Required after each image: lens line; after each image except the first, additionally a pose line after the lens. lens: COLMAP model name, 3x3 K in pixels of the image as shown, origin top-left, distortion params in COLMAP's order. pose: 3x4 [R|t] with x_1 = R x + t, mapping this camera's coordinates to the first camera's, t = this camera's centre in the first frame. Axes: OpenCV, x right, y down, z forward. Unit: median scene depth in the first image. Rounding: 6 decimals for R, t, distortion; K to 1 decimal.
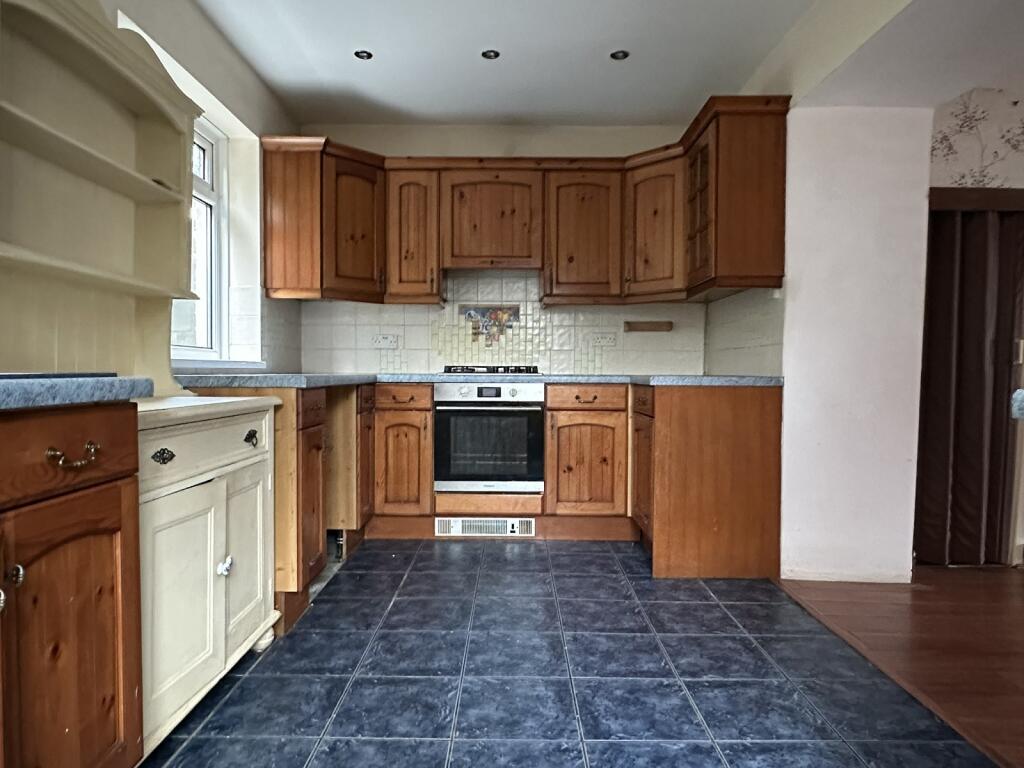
lens RADIAL K [[646.6, 0, 512.3], [0, 646.6, 386.5], [0, 0, 1]] dist [-0.004962, -0.001581]
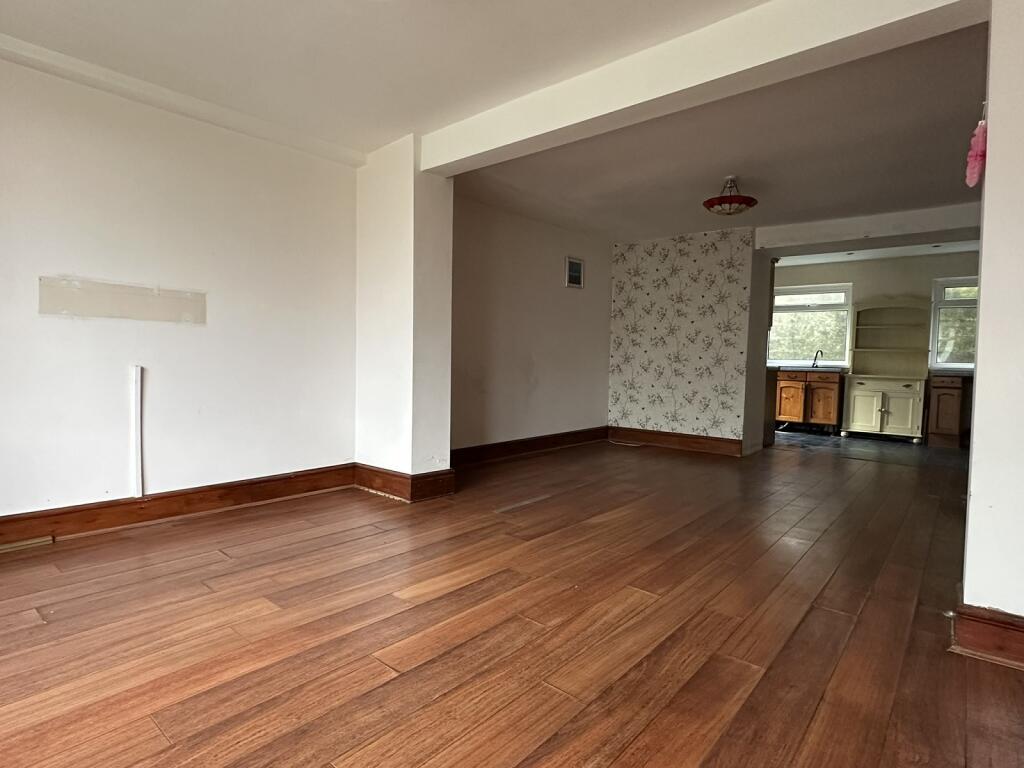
lens RADIAL K [[549.3, 0, 511.6], [0, 549.3, 387.3], [0, 0, 1]] dist [-0.001539, 0.000748]
pose [[-0.644677, 0.012517, -0.764353, 2.337948], [-0.050698, 0.996965, 0.059087, 0.004922], [0.762772, 0.076843, -0.642086, 0.796903]]
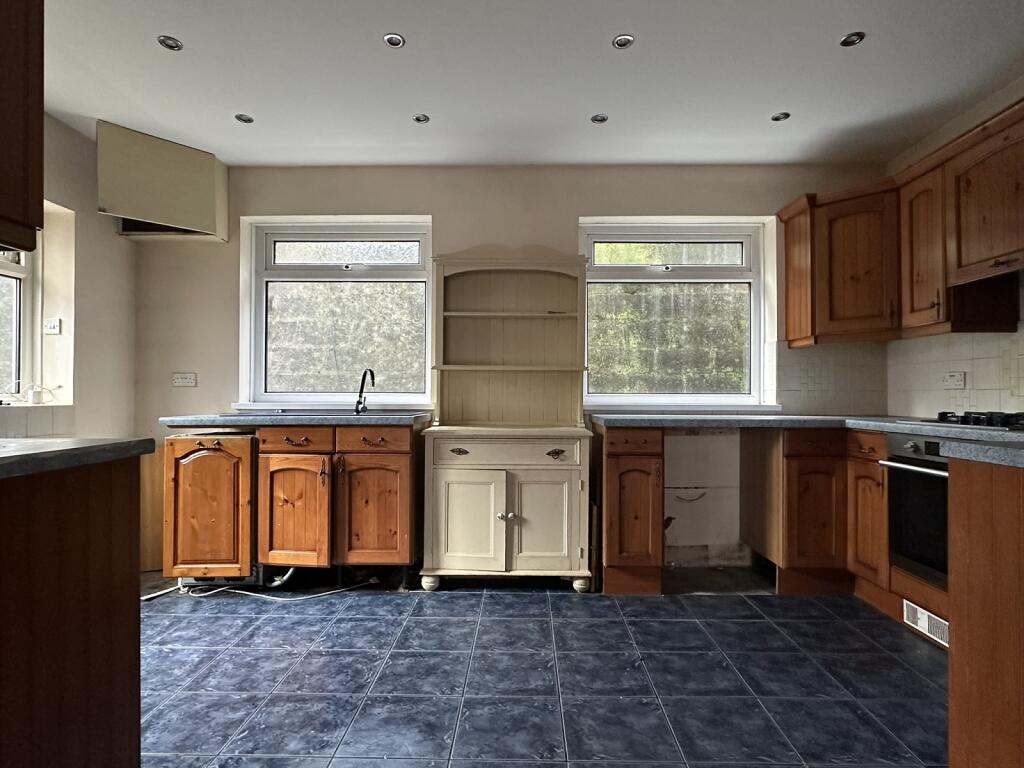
lens RADIAL K [[560.7, 0, 513.8], [0, 560.7, 384.9], [0, 0, 1]] dist [0.001033, -0.001609]
pose [[-0.022981, -0.023396, -0.999462, 0.642393], [-0.027348, 0.999367, -0.022765, -0.038736], [0.999362, 0.026810, -0.023607, 0.554514]]
